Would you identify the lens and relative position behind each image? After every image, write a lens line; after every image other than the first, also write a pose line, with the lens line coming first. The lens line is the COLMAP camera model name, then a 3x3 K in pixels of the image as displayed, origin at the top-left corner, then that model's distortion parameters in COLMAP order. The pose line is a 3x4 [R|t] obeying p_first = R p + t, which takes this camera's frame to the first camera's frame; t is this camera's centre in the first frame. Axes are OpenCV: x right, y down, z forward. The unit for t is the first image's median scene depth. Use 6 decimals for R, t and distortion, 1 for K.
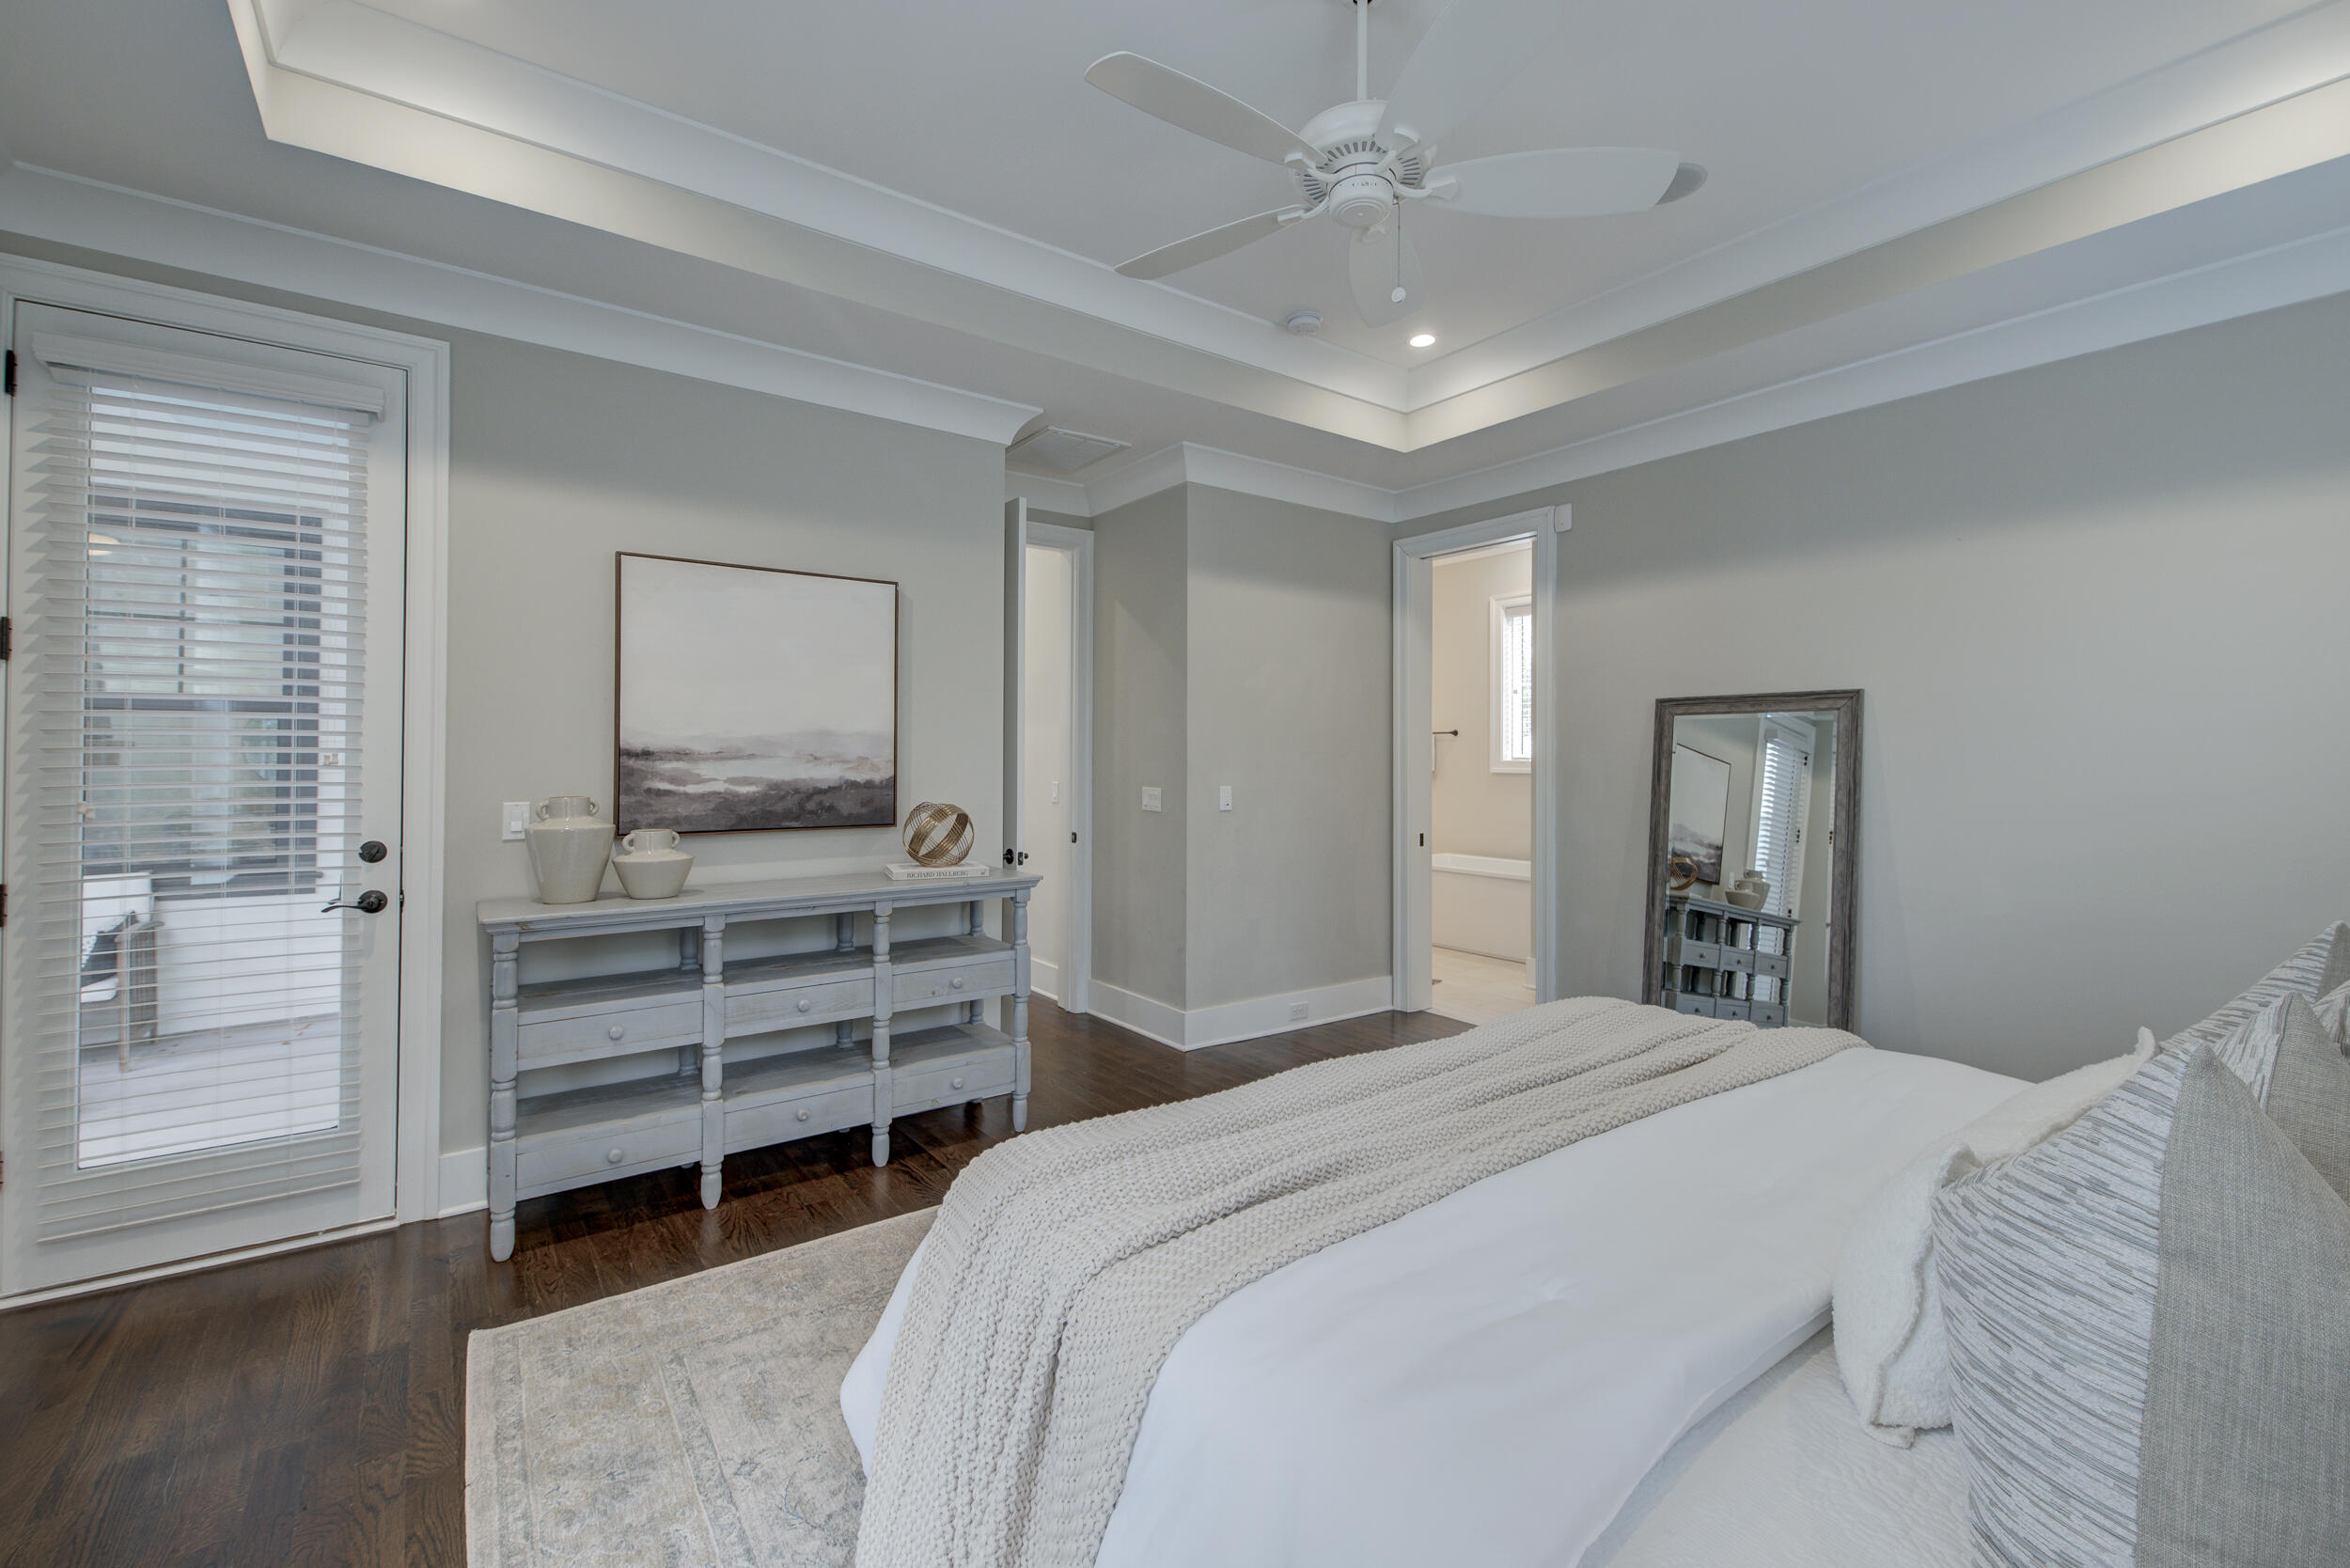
lens RADIAL K [[995.6, 0, 1161.3], [0, 995.6, 759.9], [0, 0, 1]] dist [0.015147, -0.000612]
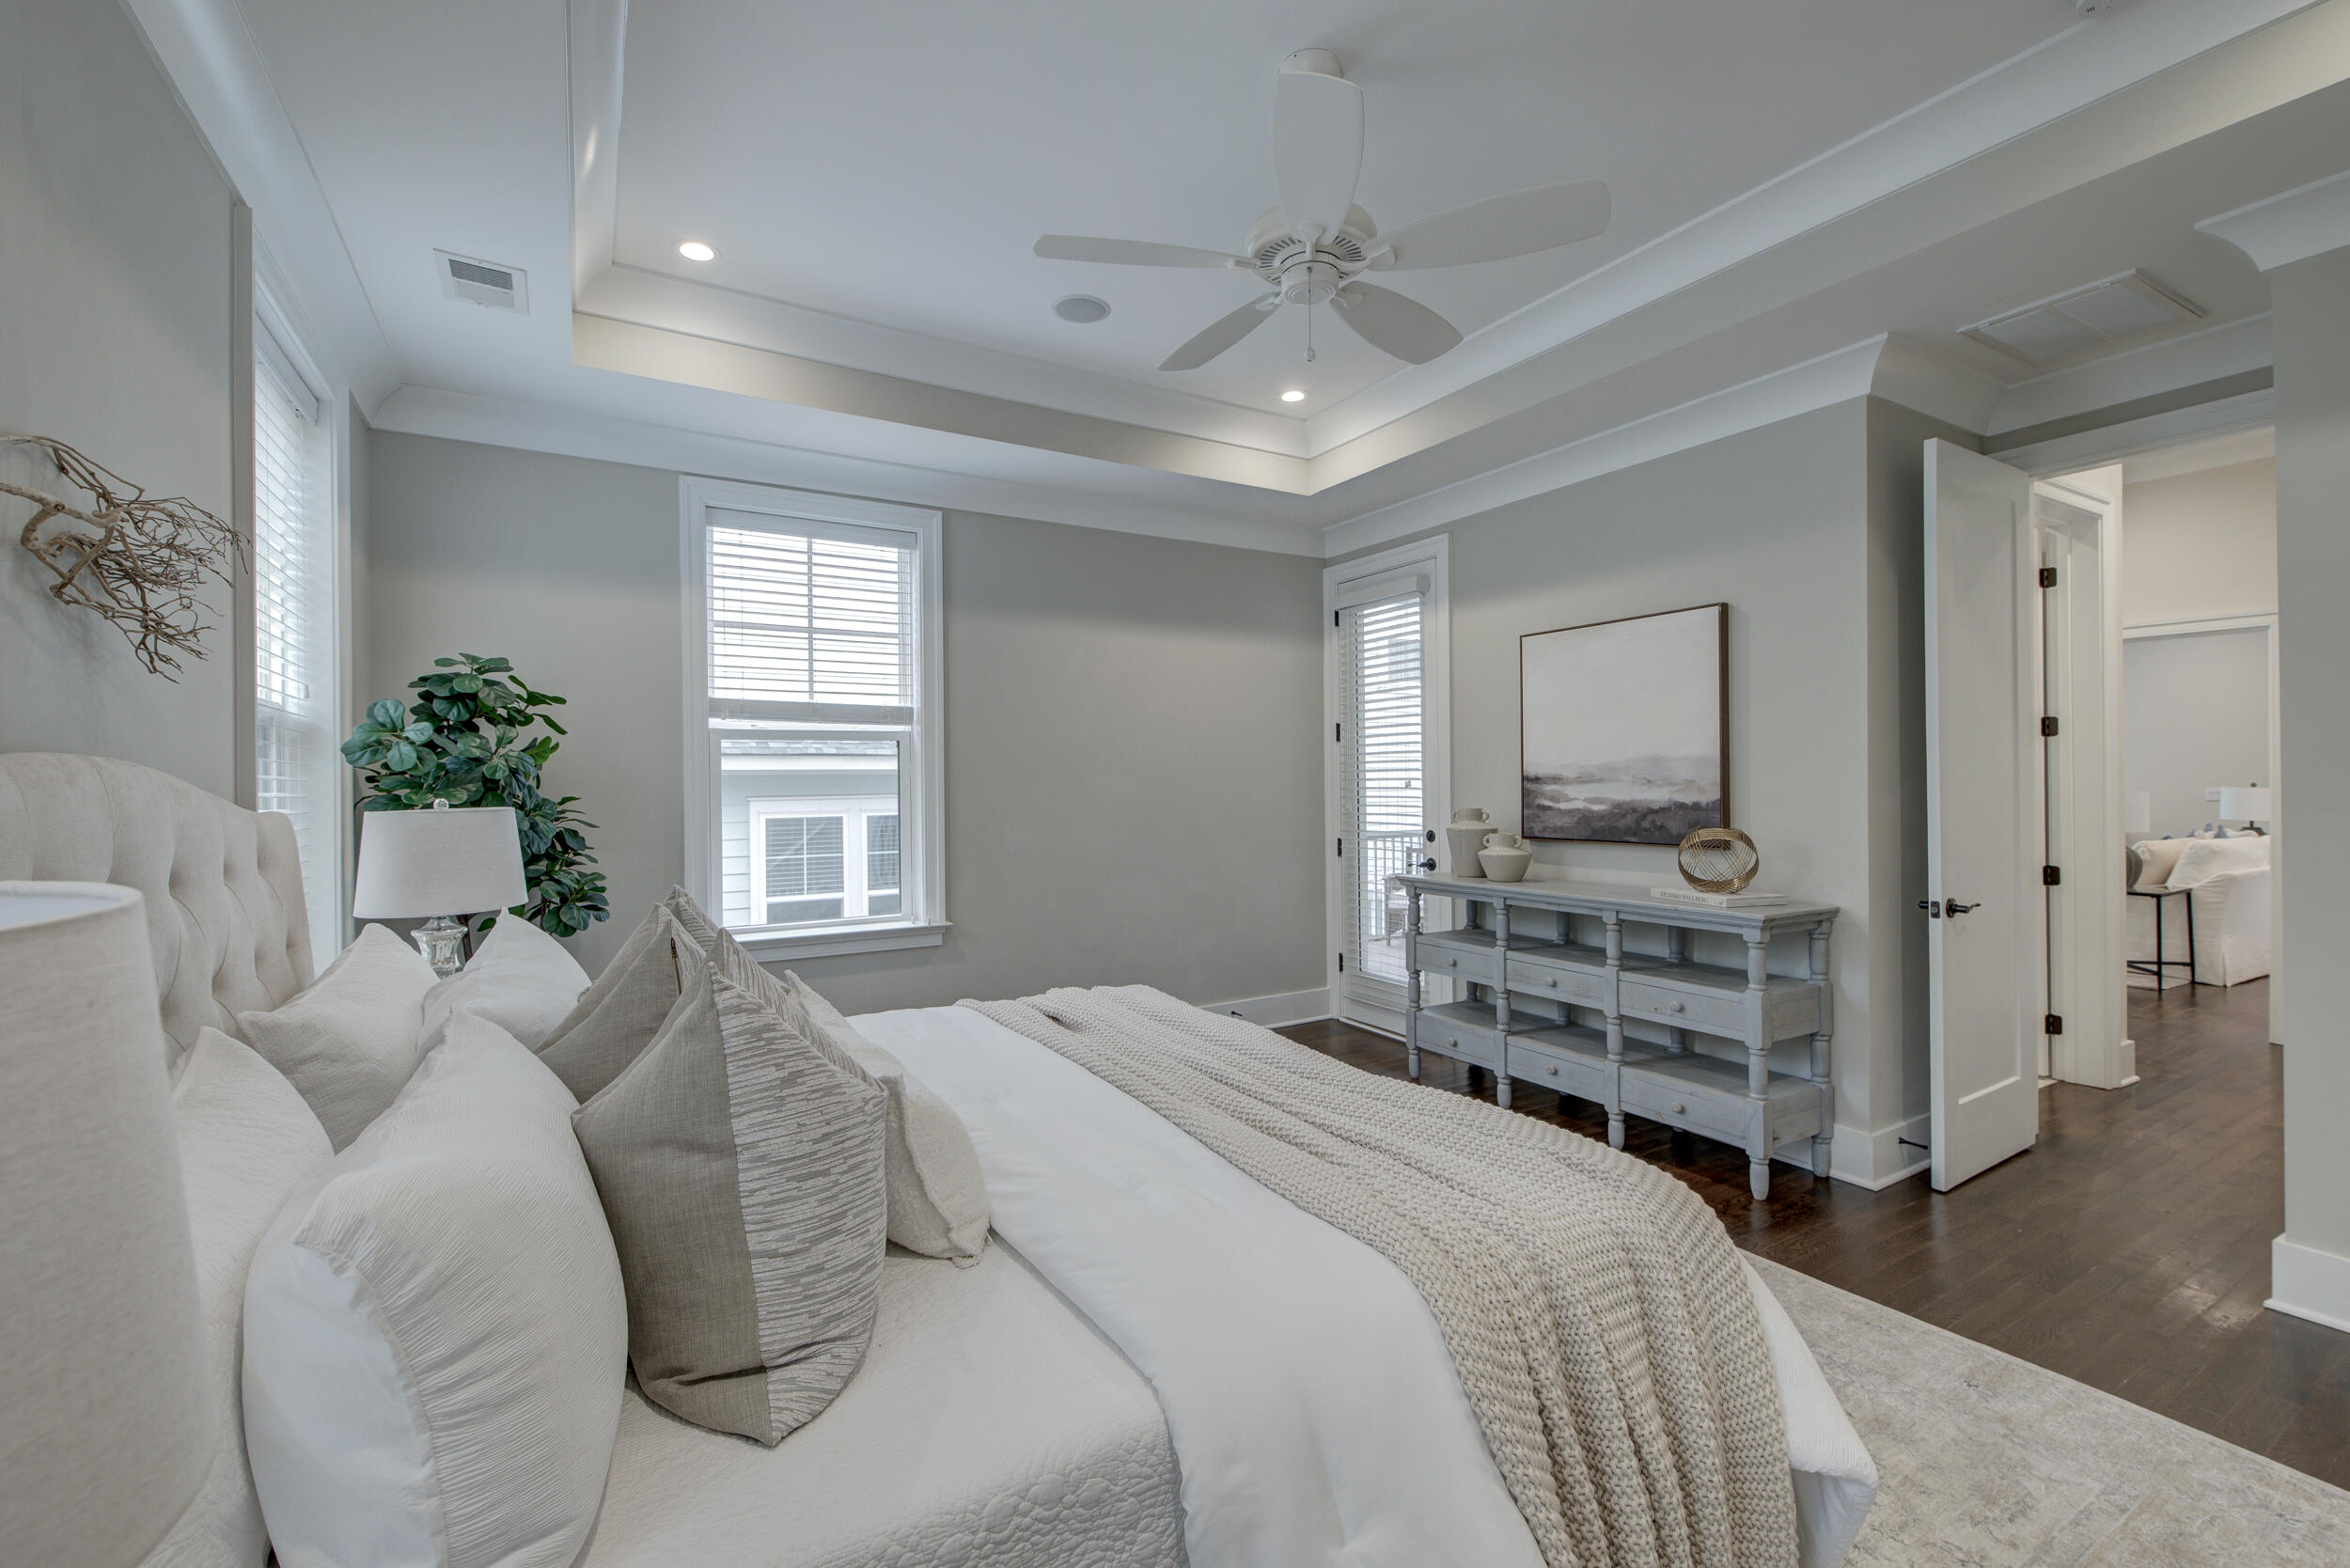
lens RADIAL K [[995.6, 0, 1167.8], [0, 995.6, 783.7], [0, 0, 1]] dist [0.015147, -0.000612]
pose [[-0.087402, 0.002823, -0.996169, 0.857791], [0.011550, 0.999932, 0.001821, -0.007893], [0.996106, -0.011346, -0.087428, 0.595187]]
